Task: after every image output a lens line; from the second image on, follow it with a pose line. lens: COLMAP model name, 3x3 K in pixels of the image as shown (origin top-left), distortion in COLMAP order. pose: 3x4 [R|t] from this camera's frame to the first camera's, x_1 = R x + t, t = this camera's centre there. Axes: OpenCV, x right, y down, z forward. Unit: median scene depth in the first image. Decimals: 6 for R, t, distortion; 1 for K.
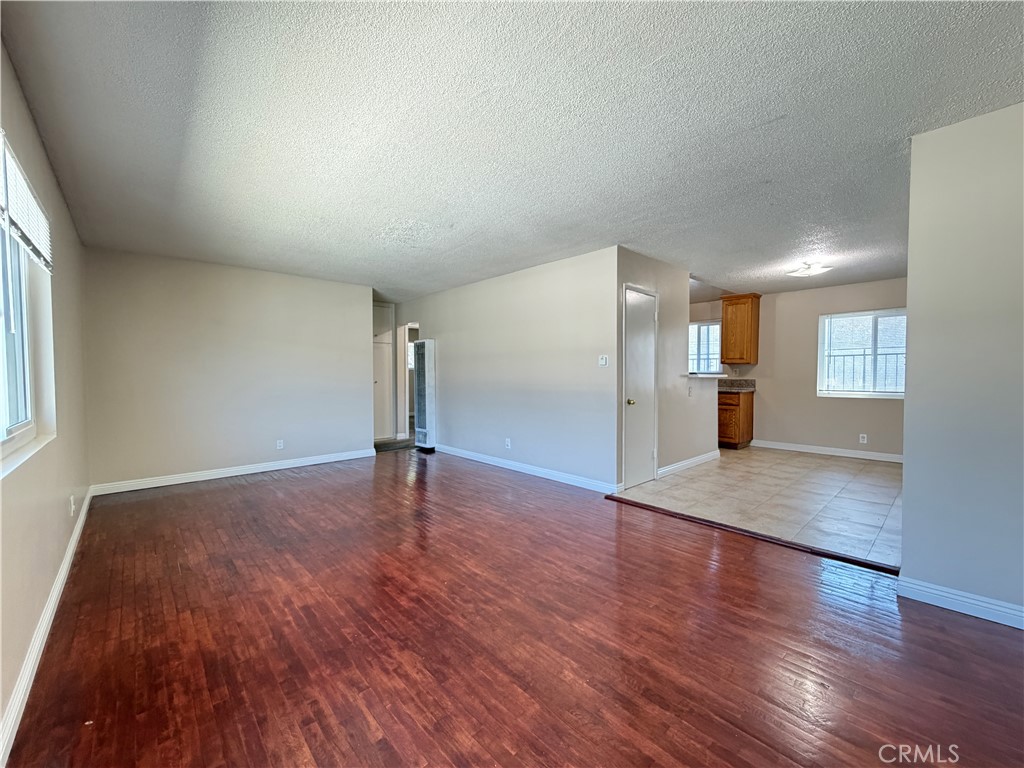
lens RADIAL K [[407.7, 0, 507.3], [0, 407.7, 389.4], [0, 0, 1]] dist [-0.008848, -0.000016]
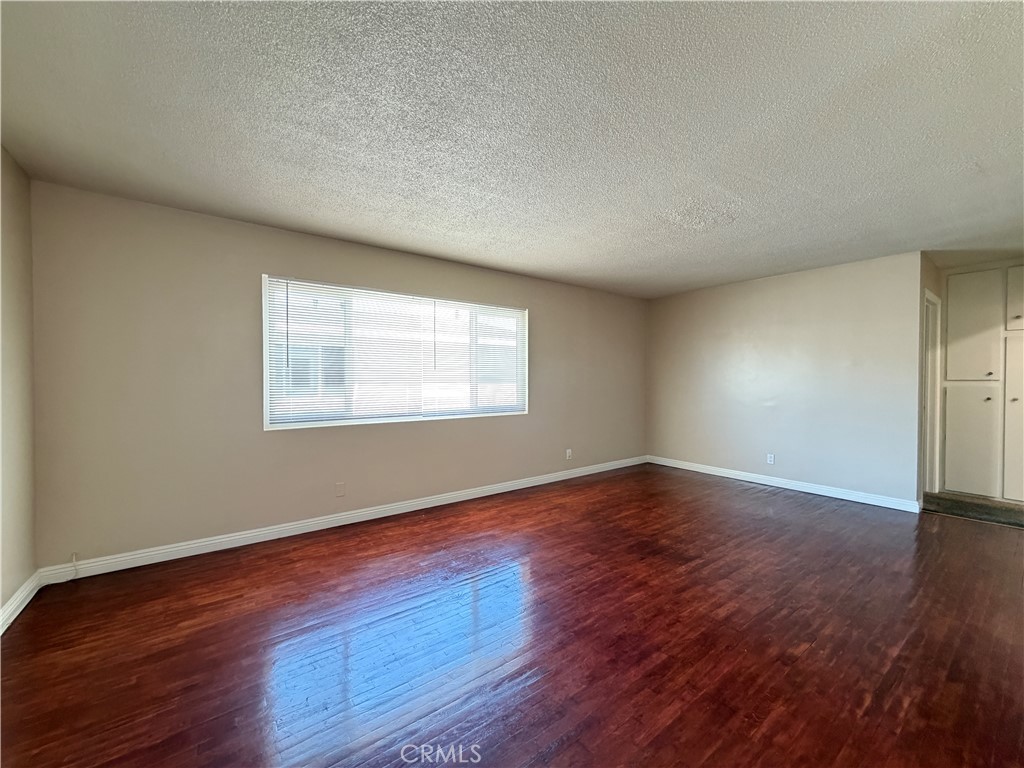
lens RADIAL K [[407.7, 0, 516.5], [0, 407.7, 382.9], [0, 0, 1]] dist [-0.008848, -0.000016]
pose [[-0.095646, 0.006972, -0.995391, 0.707511], [-0.040538, 0.999119, 0.010894, -0.044647], [0.994590, 0.041393, -0.095279, 0.827216]]
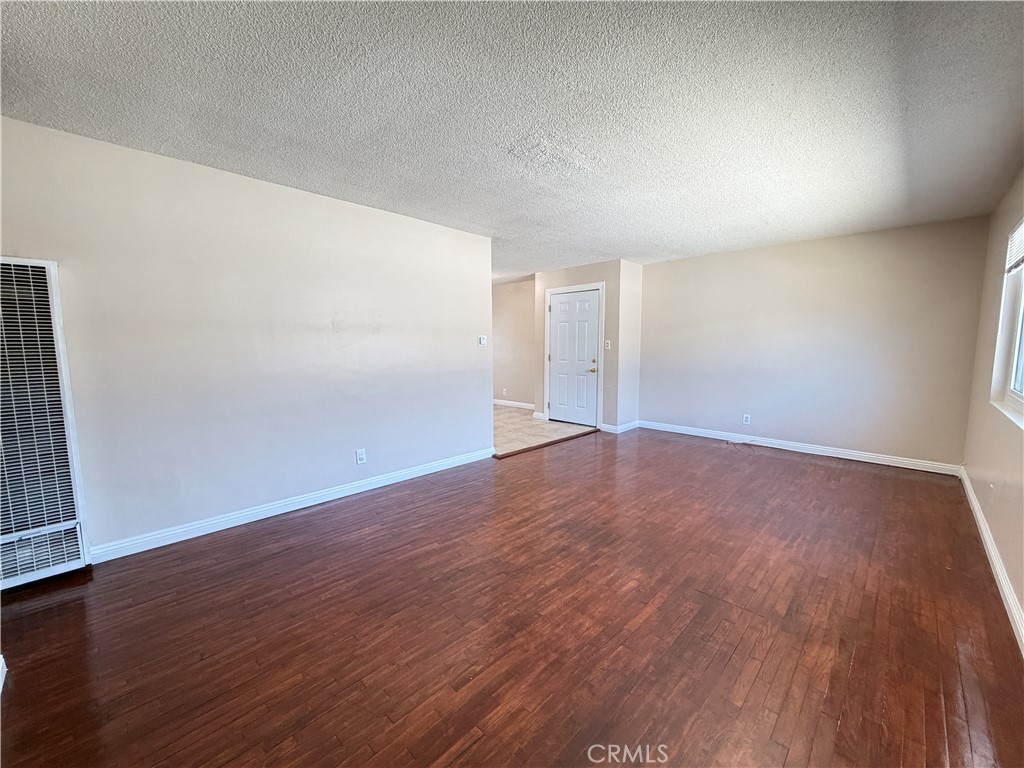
lens RADIAL K [[407.7, 0, 514.6], [0, 407.7, 383.3], [0, 0, 1]] dist [-0.008848, -0.000016]
pose [[-0.051085, -0.098615, 0.993814, -1.145329], [0.042881, 0.993979, 0.100836, -0.080726], [-0.997773, 0.047767, -0.046549, 1.281513]]
